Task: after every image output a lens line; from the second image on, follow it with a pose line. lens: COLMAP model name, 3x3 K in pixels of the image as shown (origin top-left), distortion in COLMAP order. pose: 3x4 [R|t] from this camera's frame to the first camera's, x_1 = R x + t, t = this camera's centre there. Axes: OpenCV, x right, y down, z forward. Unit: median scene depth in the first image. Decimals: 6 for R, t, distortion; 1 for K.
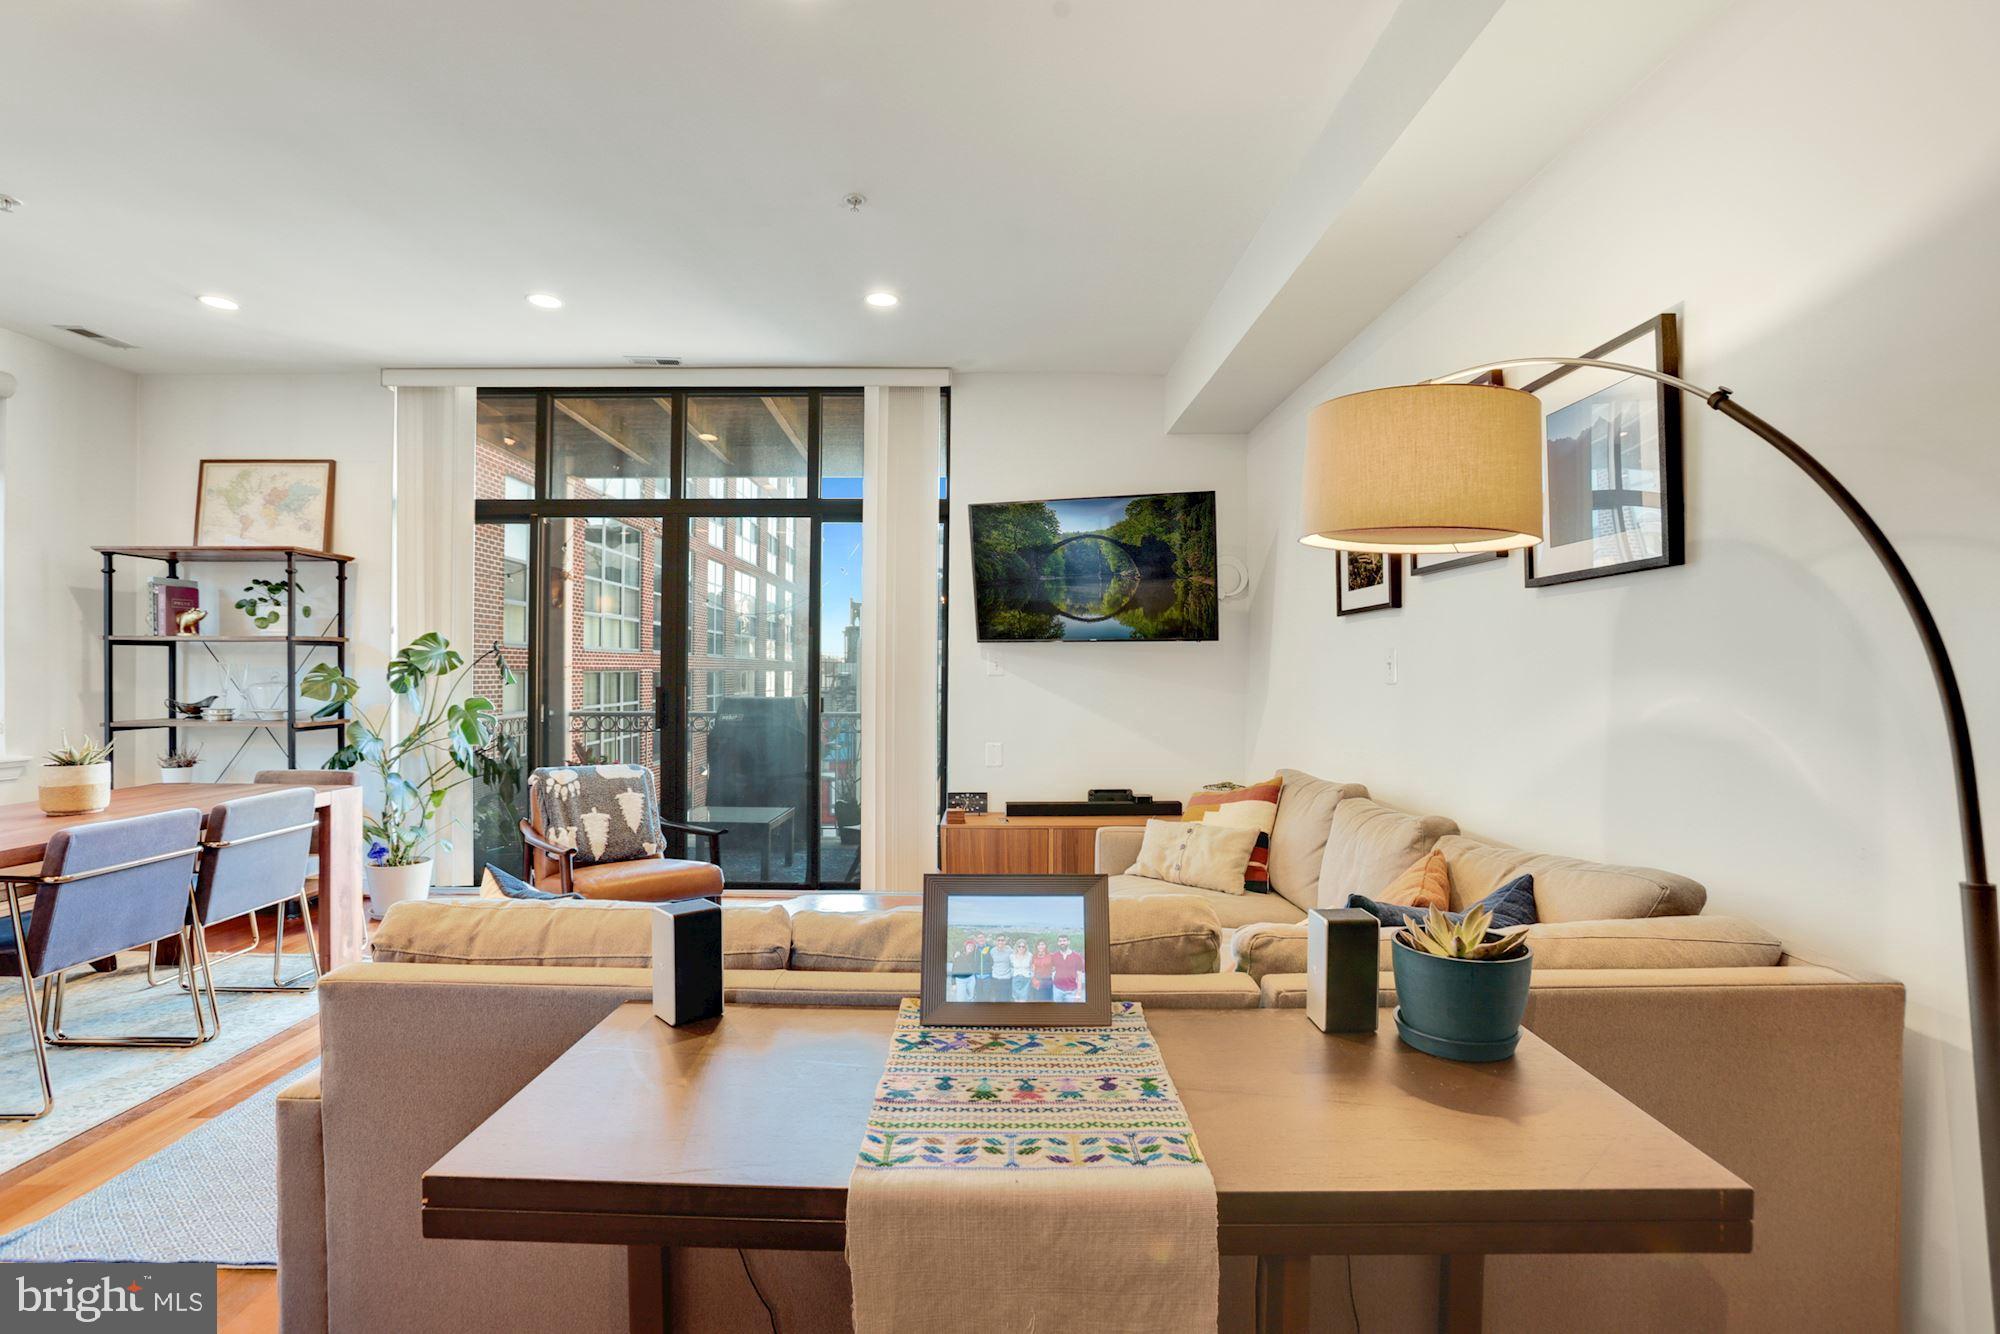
lens RADIAL K [[958.9, 0, 992.4], [0, 958.9, 665.3], [0, 0, 1]] dist [-0.047821, 0.017525]
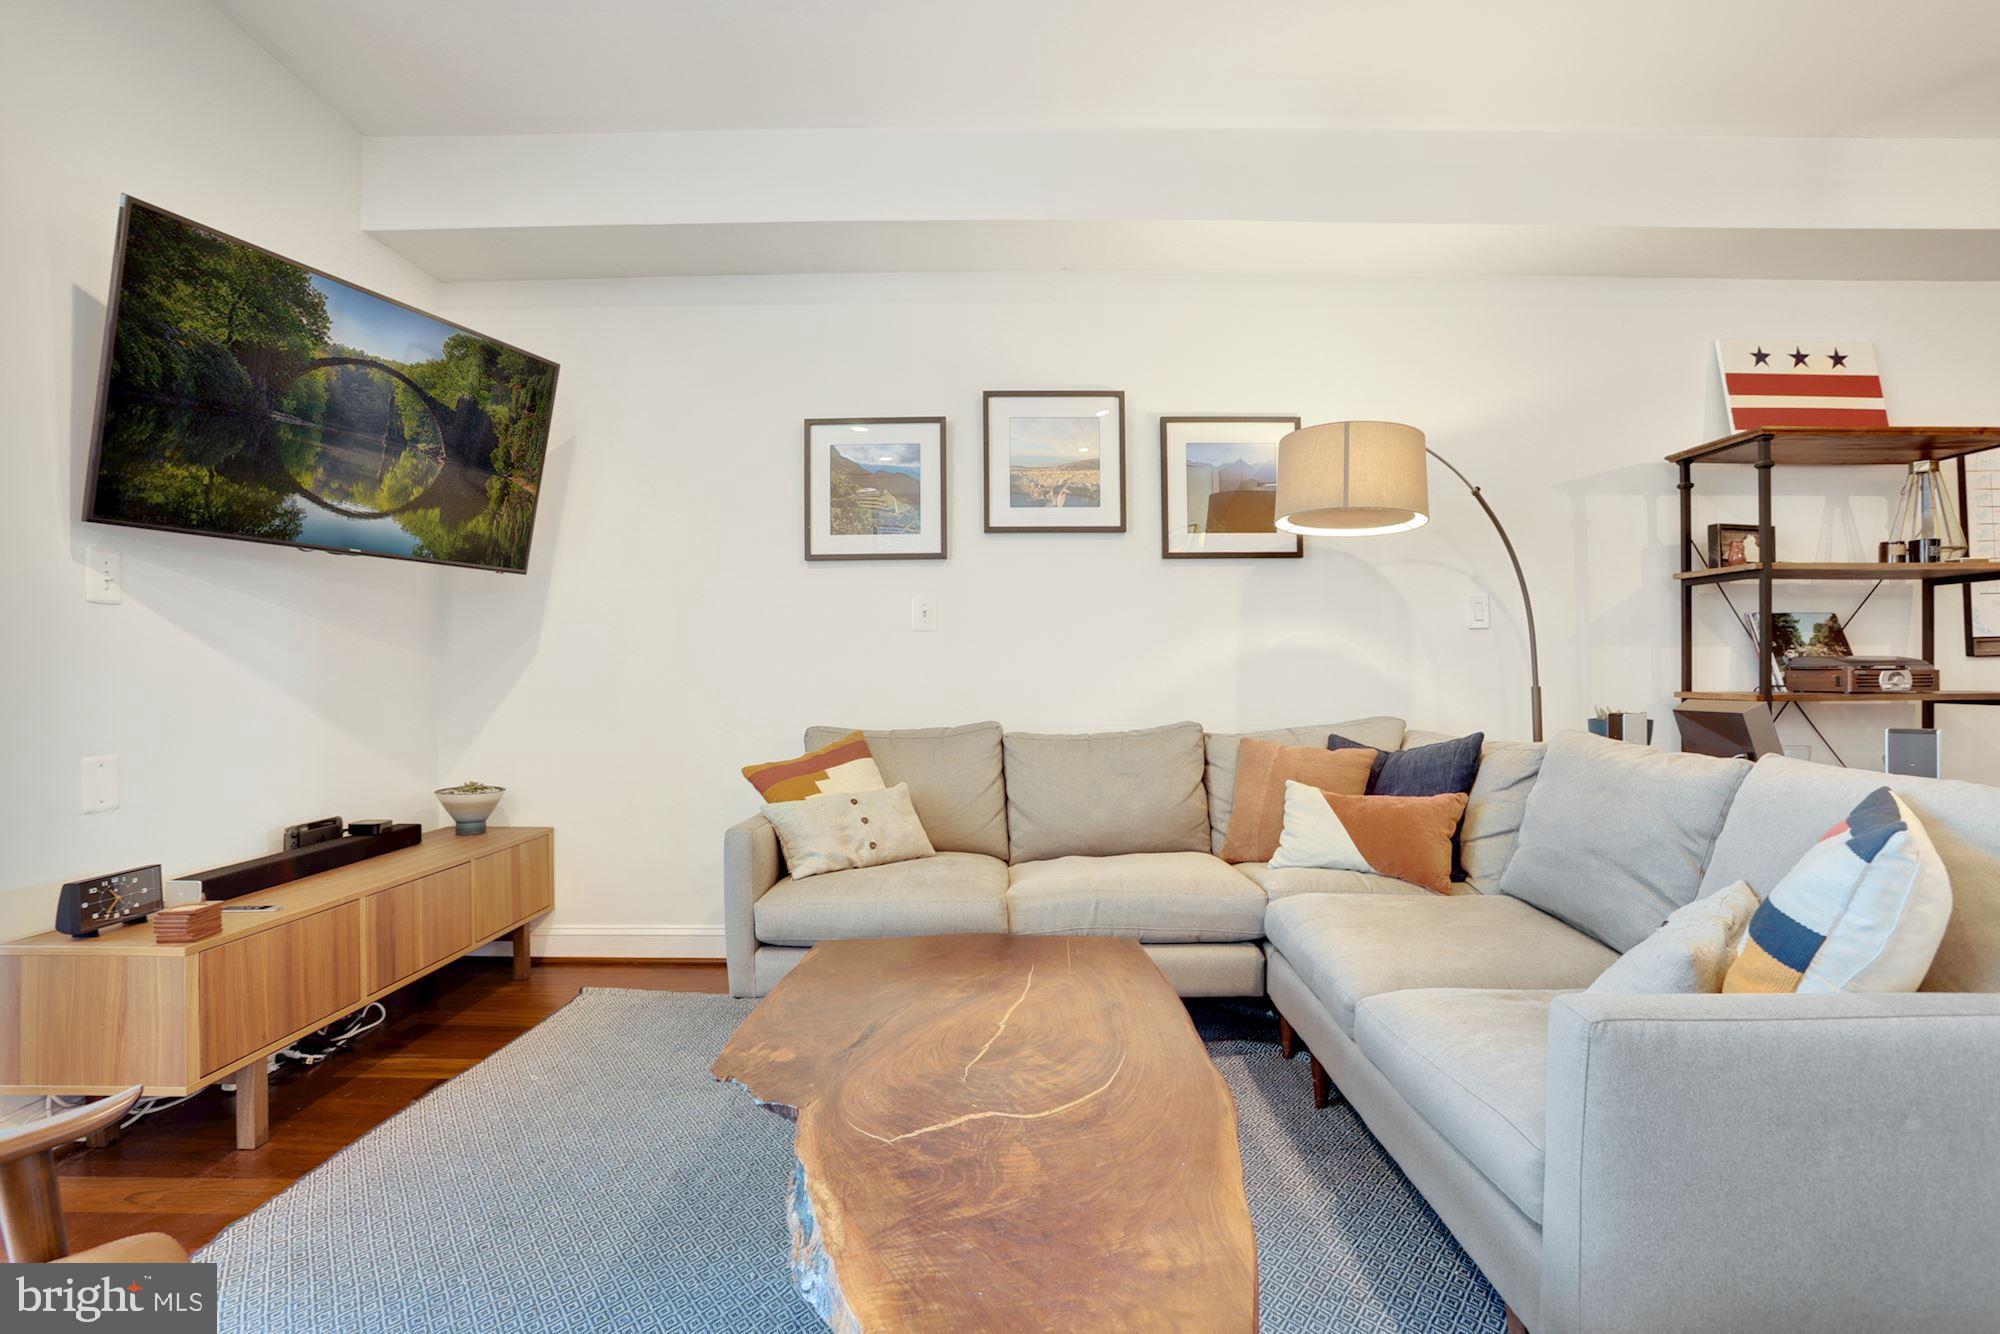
lens RADIAL K [[958.9, 0, 1004.2], [0, 958.9, 662.9], [0, 0, 1]] dist [-0.047821, 0.017525]
pose [[0.014902, 0.010114, 0.999838, -0.431913], [0.002459, 0.999945, -0.010152, 0.044869], [-0.999886, 0.002609, 0.014877, 0.609565]]
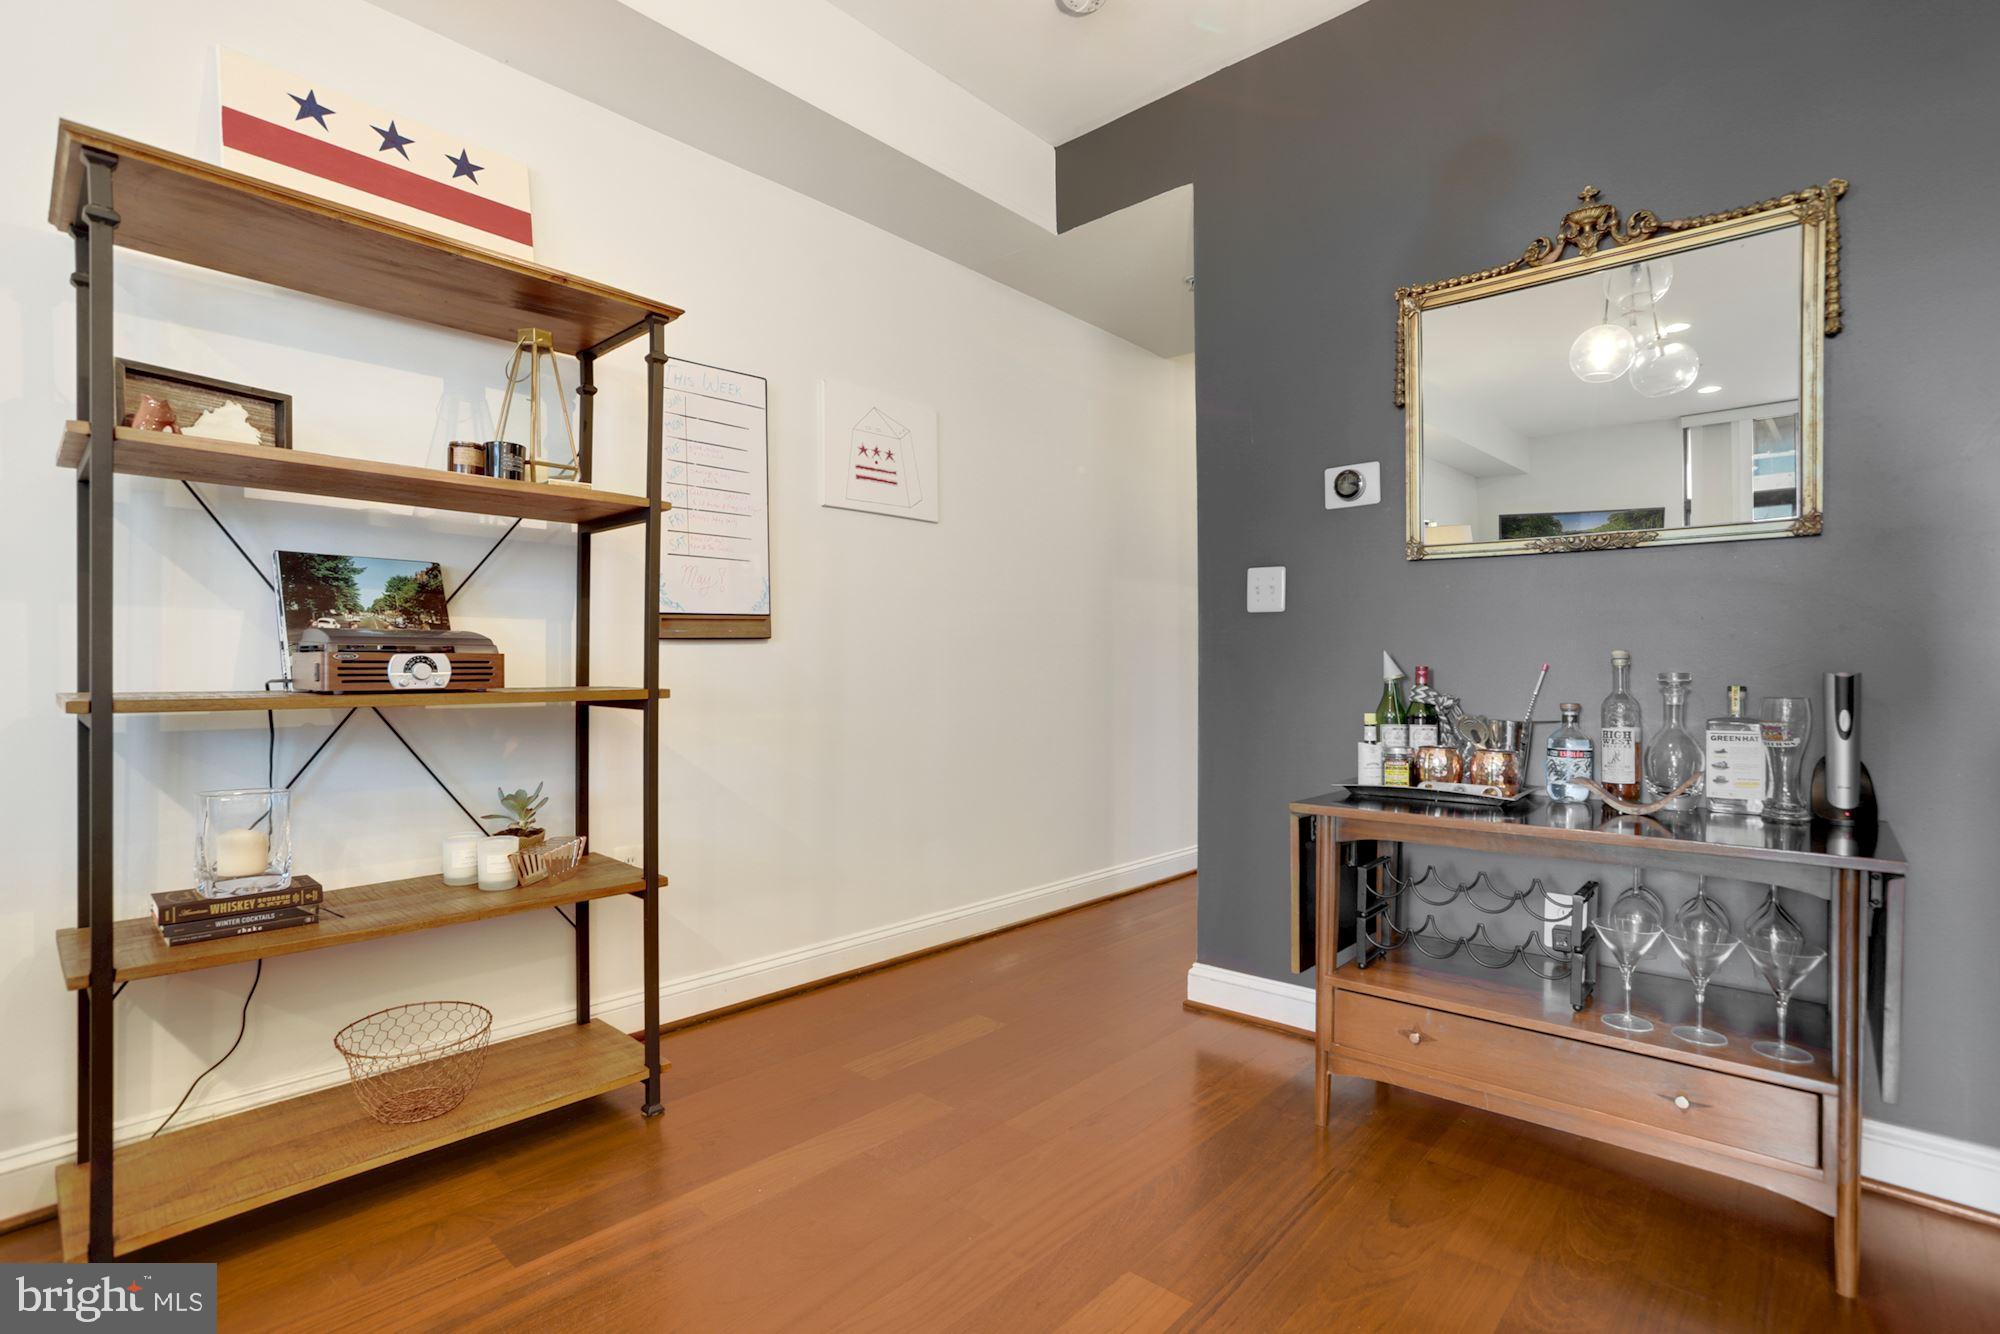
lens RADIAL K [[958.9, 0, 1009.0], [0, 958.9, 671.5], [0, 0, 1]] dist [-0.047821, 0.017525]
pose [[-0.727211, 0.000305, 0.686414, -0.212455], [0.000021, 1.000000, -0.000421, 0.052851], [-0.686414, -0.000291, -0.727210, 0.120382]]
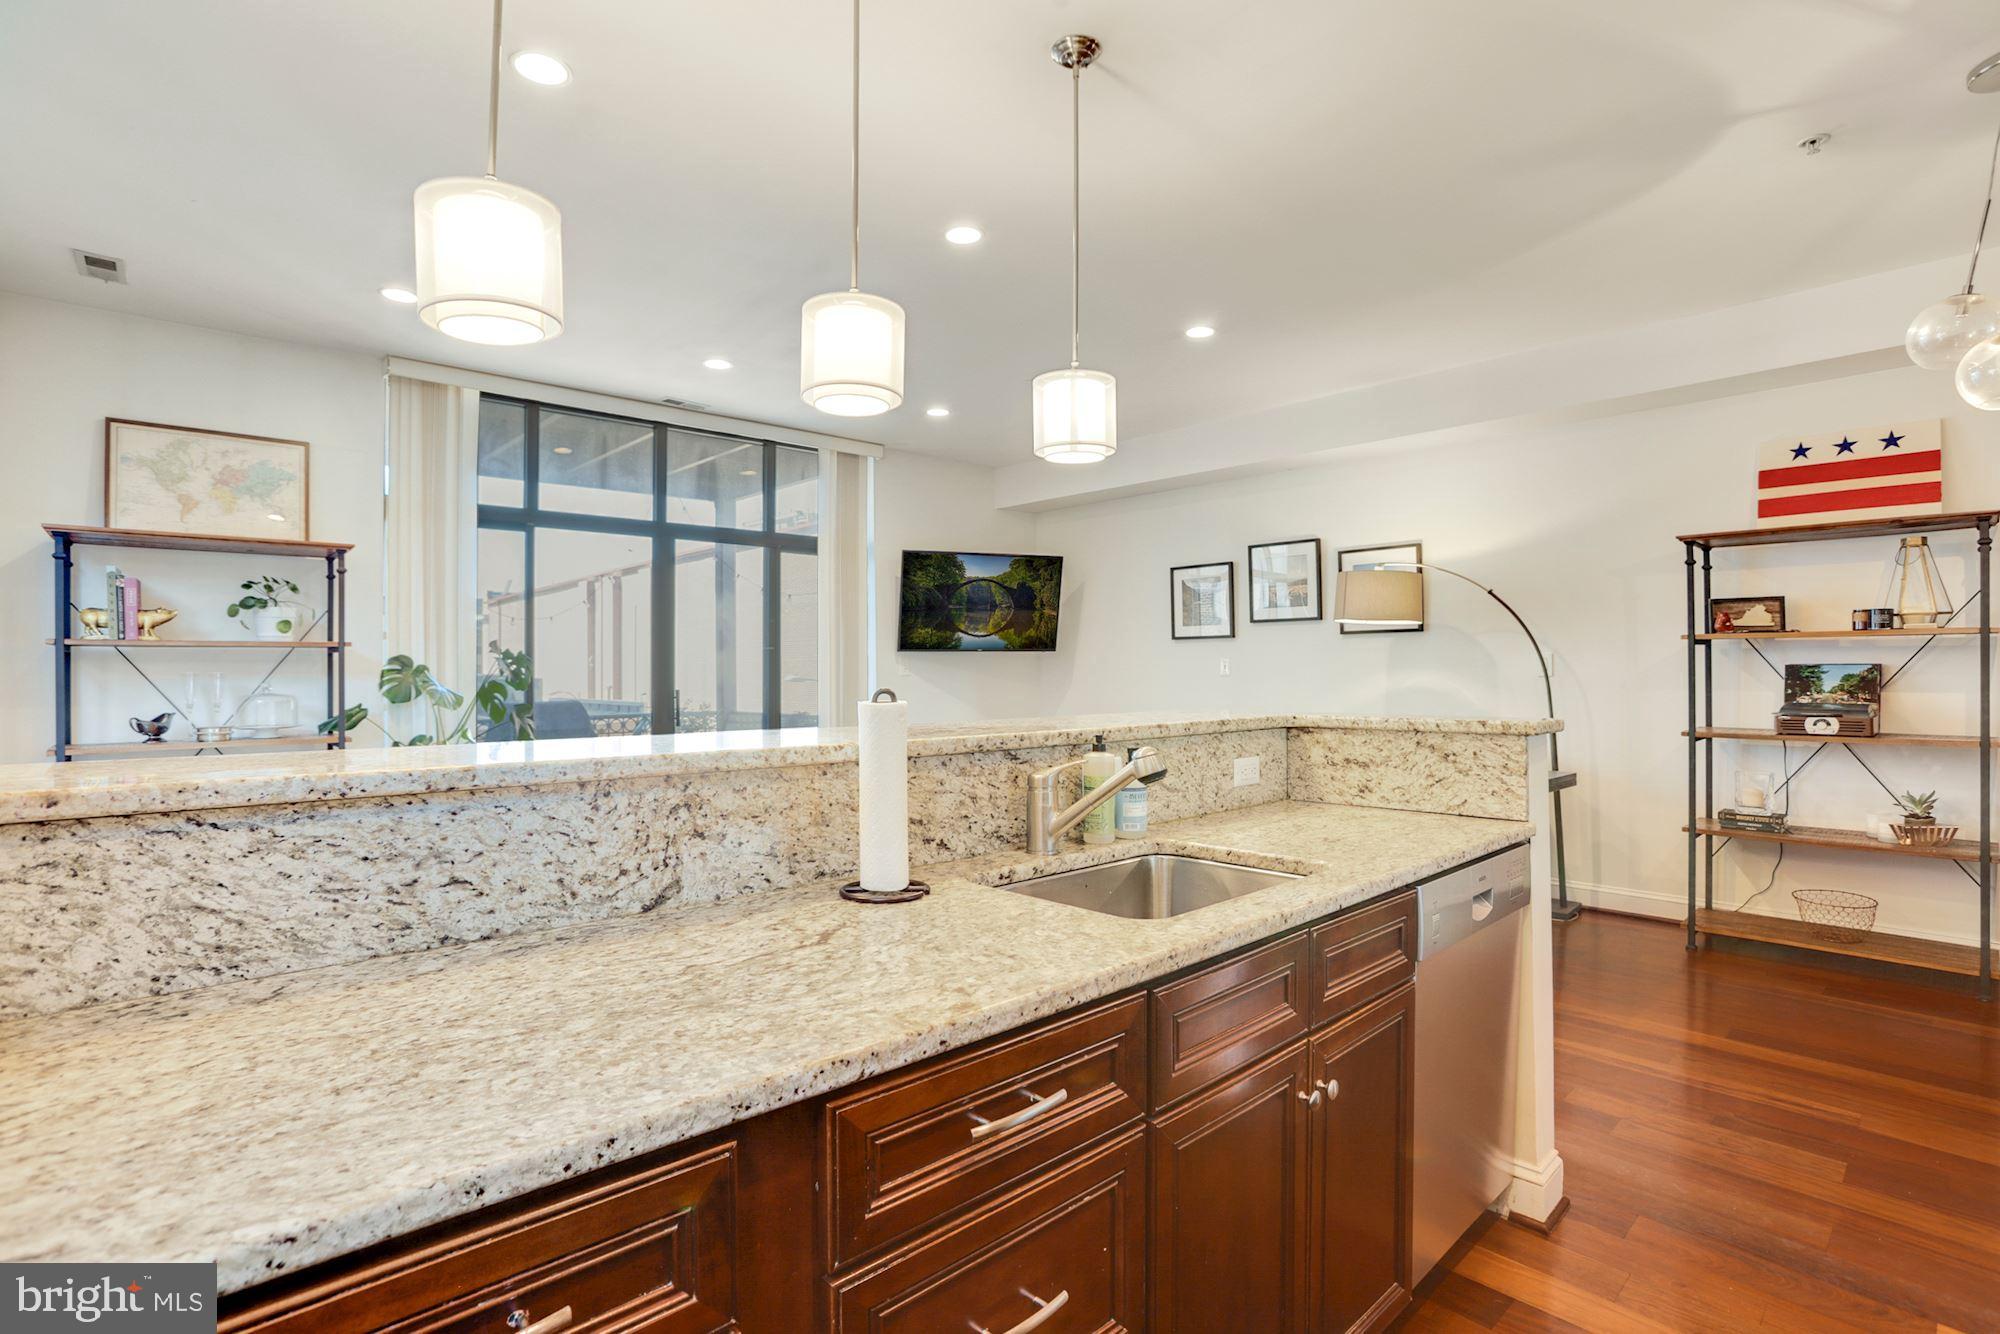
lens RADIAL K [[958.9, 0, 1028.6], [0, 958.9, 665.6], [0, 0, 1]] dist [-0.047821, 0.017525]
pose [[0.733817, -0.005836, 0.679322, -0.825196], [0.006584, 0.999977, 0.001478, -0.004654], [-0.679315, 0.003388, 0.733839, -0.118194]]
